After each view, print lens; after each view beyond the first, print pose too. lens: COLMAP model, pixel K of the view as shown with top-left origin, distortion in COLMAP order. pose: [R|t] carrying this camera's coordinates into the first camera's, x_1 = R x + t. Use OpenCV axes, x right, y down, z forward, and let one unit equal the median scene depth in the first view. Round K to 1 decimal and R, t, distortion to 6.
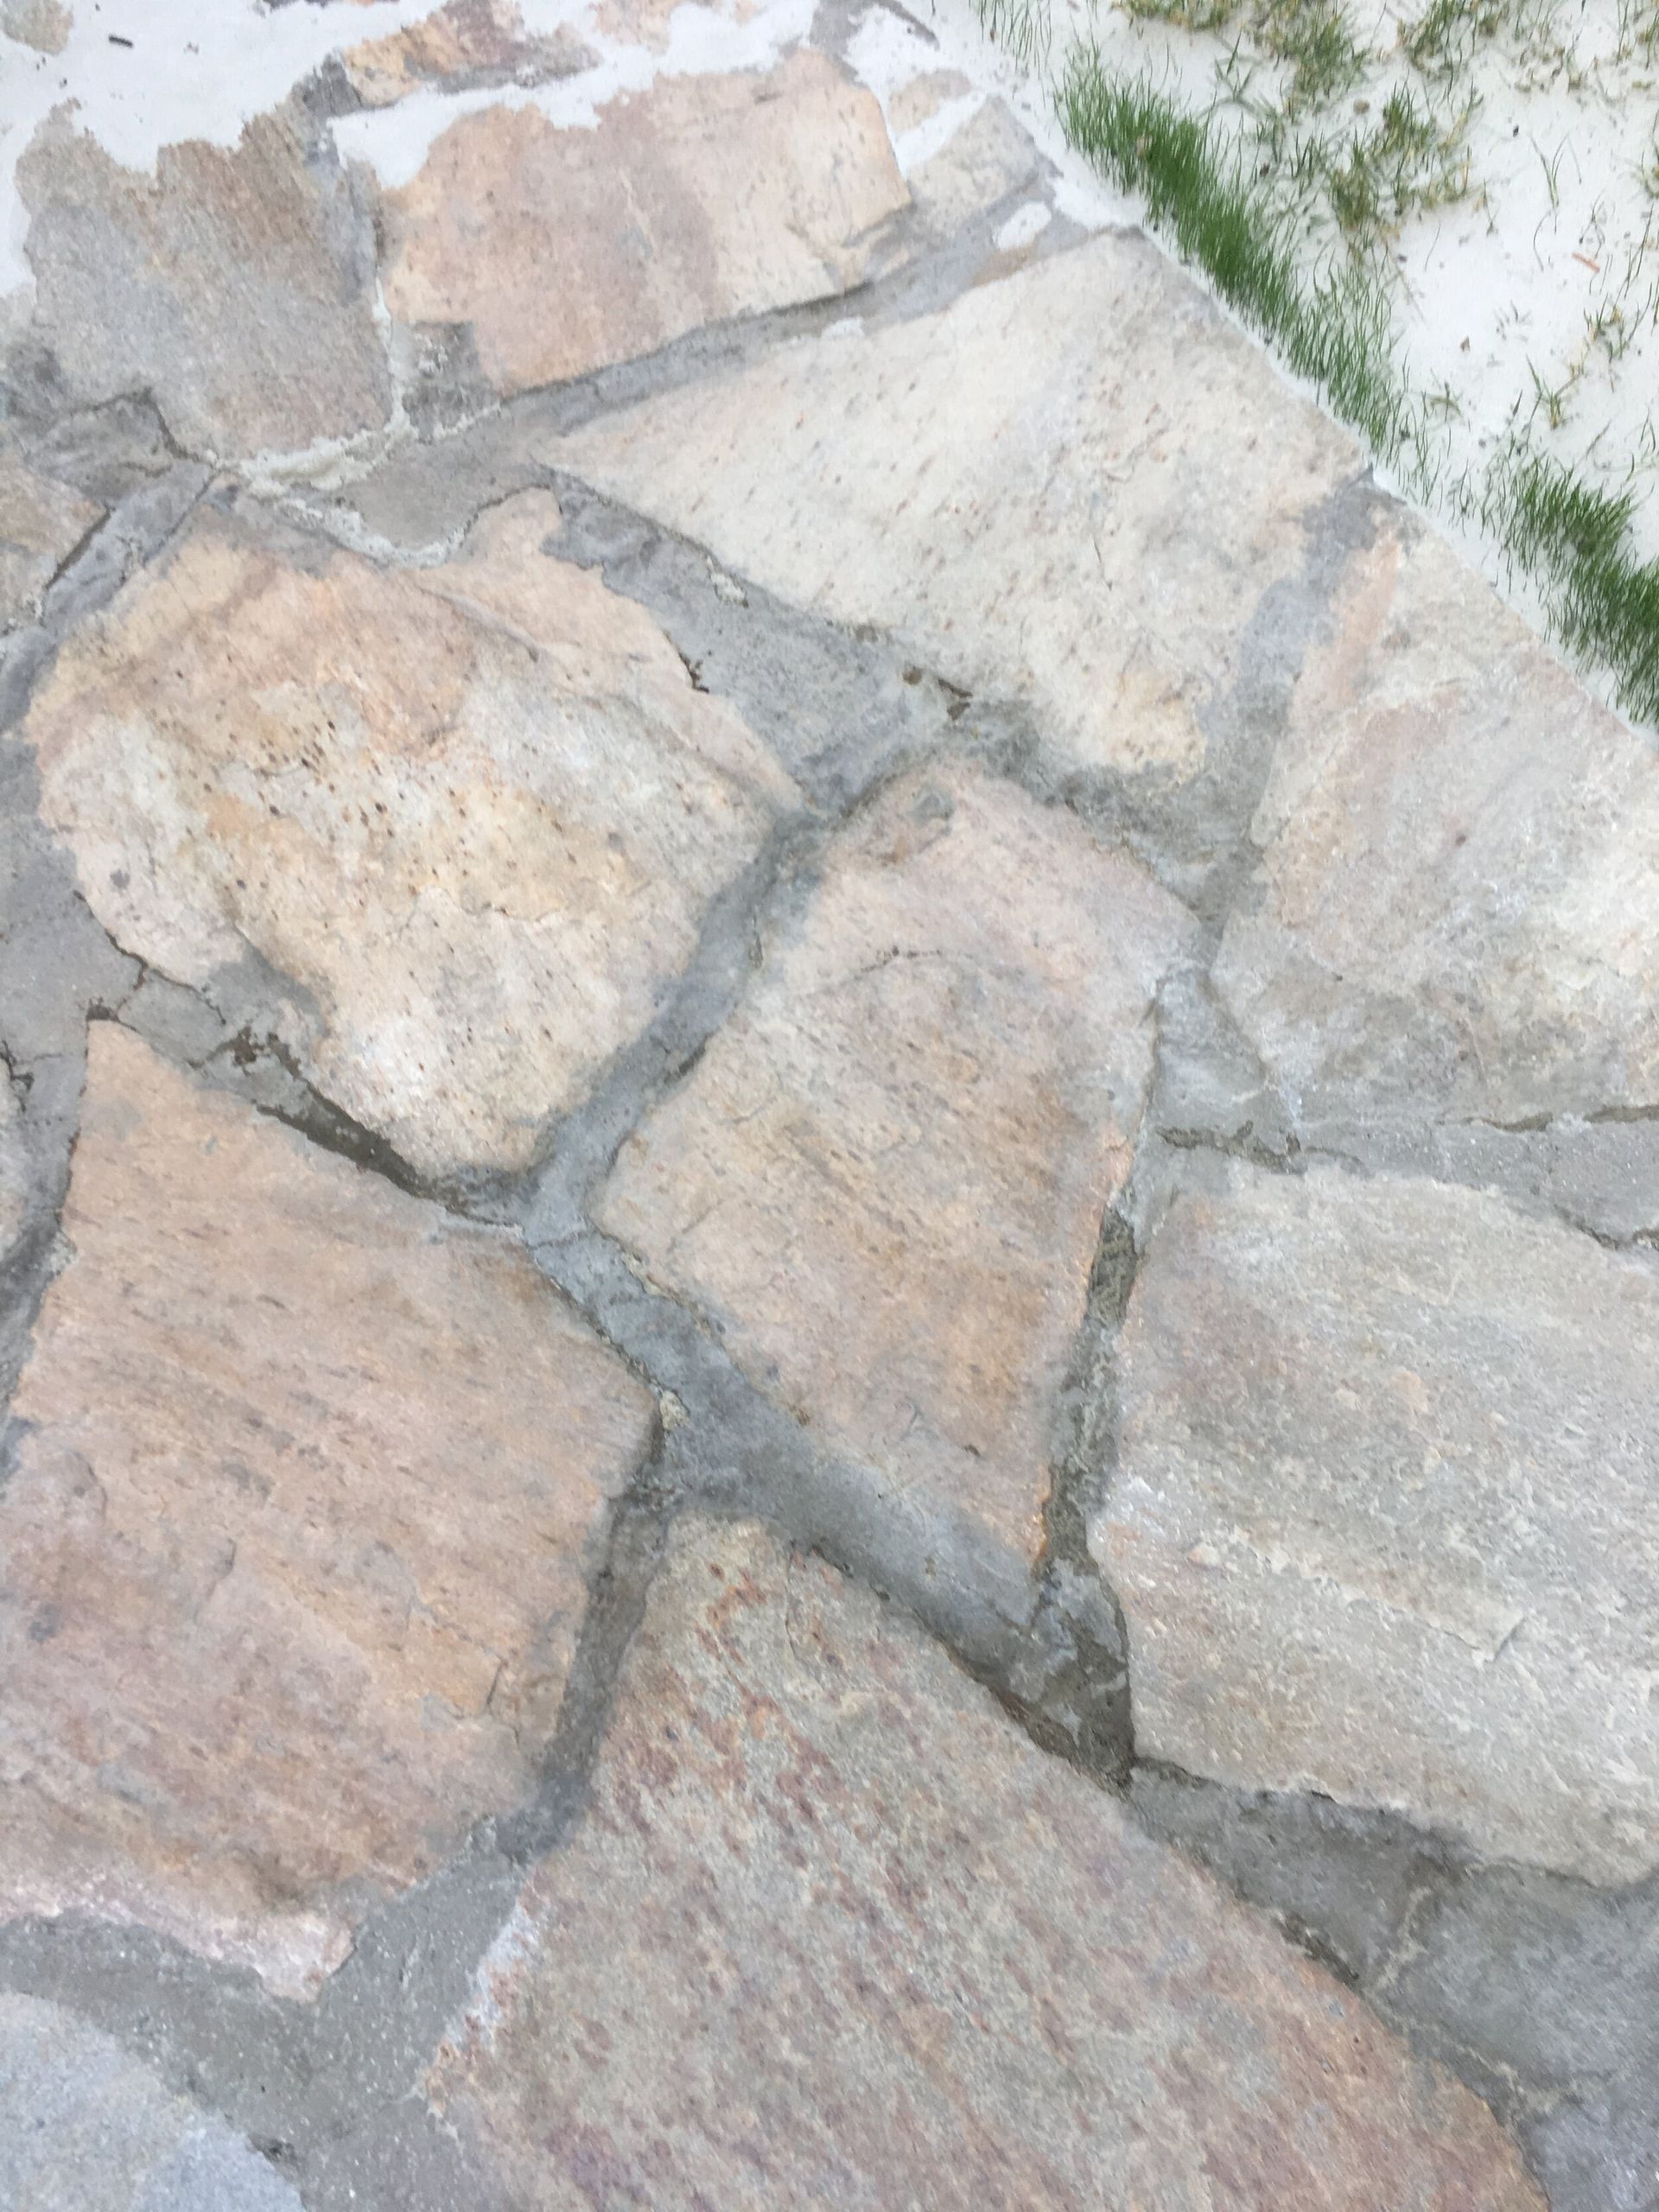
lens RADIAL K [[880.9, 0, 829.5], [0, 880.9, 1106.0], [0, 0, 1]] dist [0.000855, 0.000104]
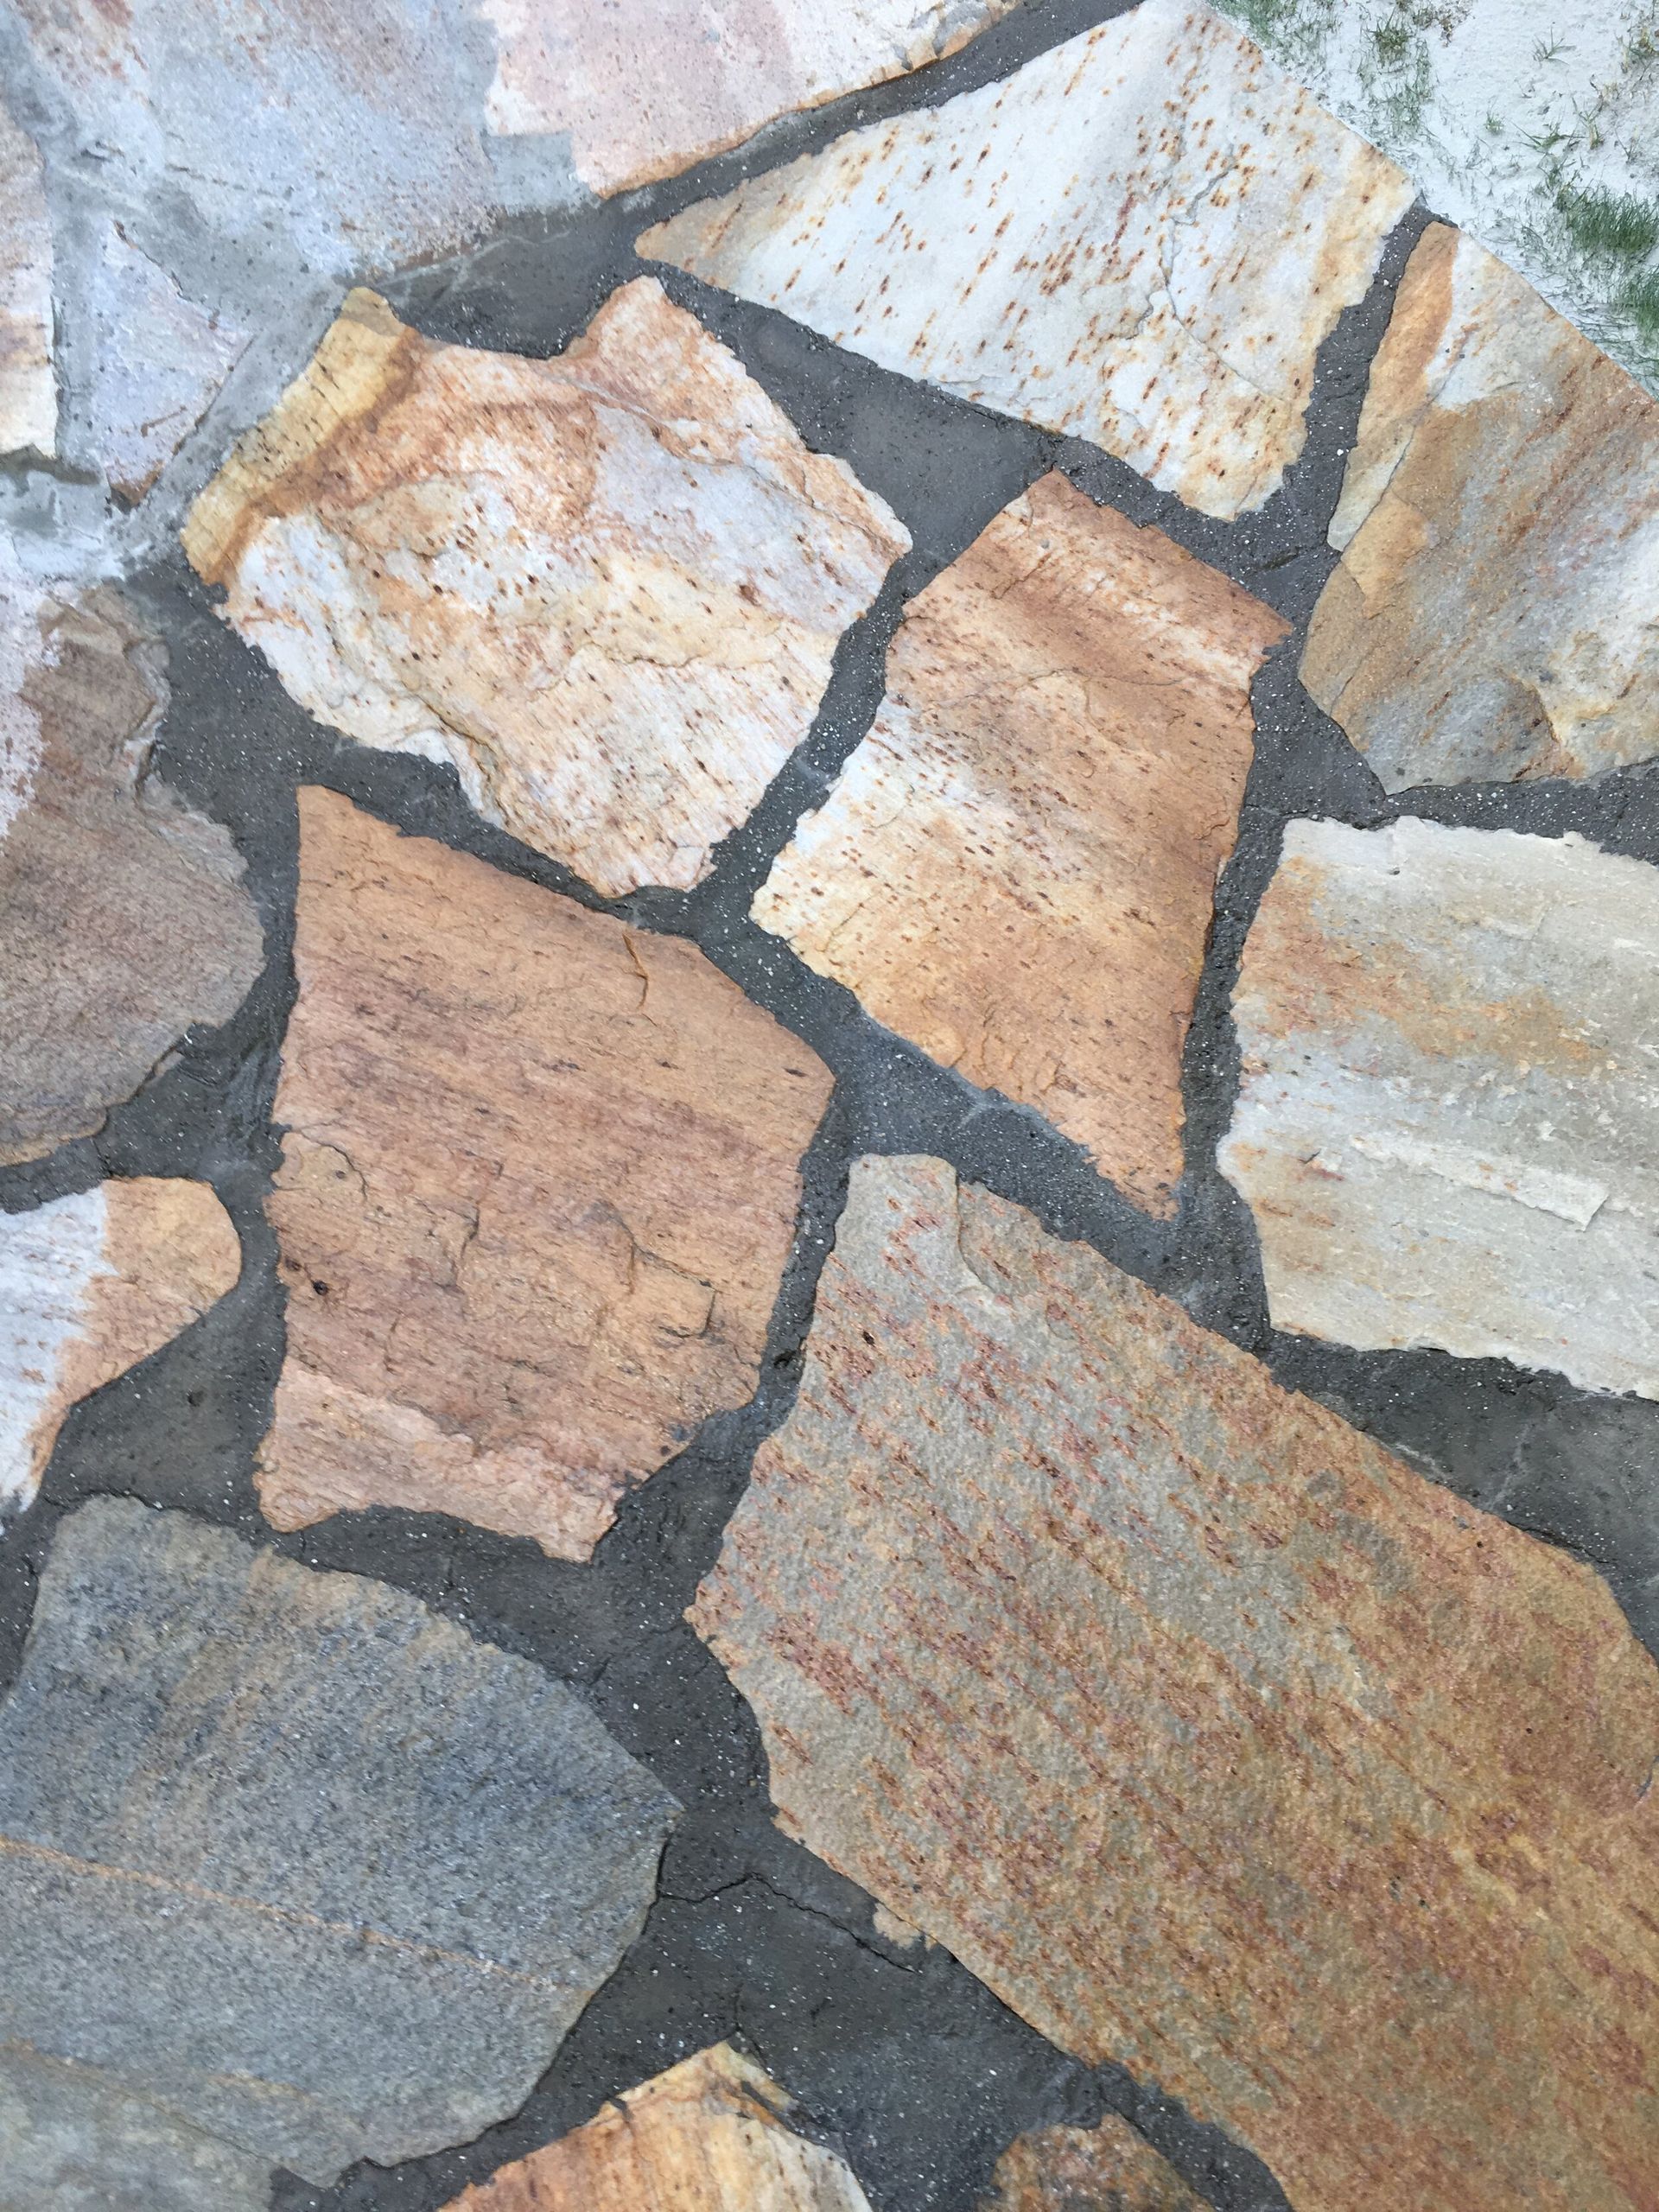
lens RADIAL K [[1925.9, 0, 829.5], [0, 1925.9, 1106.0], [0, 0, 1]] dist [0.088371, -0.134028]
pose [[0.990901, -0.065673, -0.117480, 0.100951], [0.102021, 0.935831, 0.337359, -0.506577], [0.087786, -0.346275, 0.934017, -1.472546]]
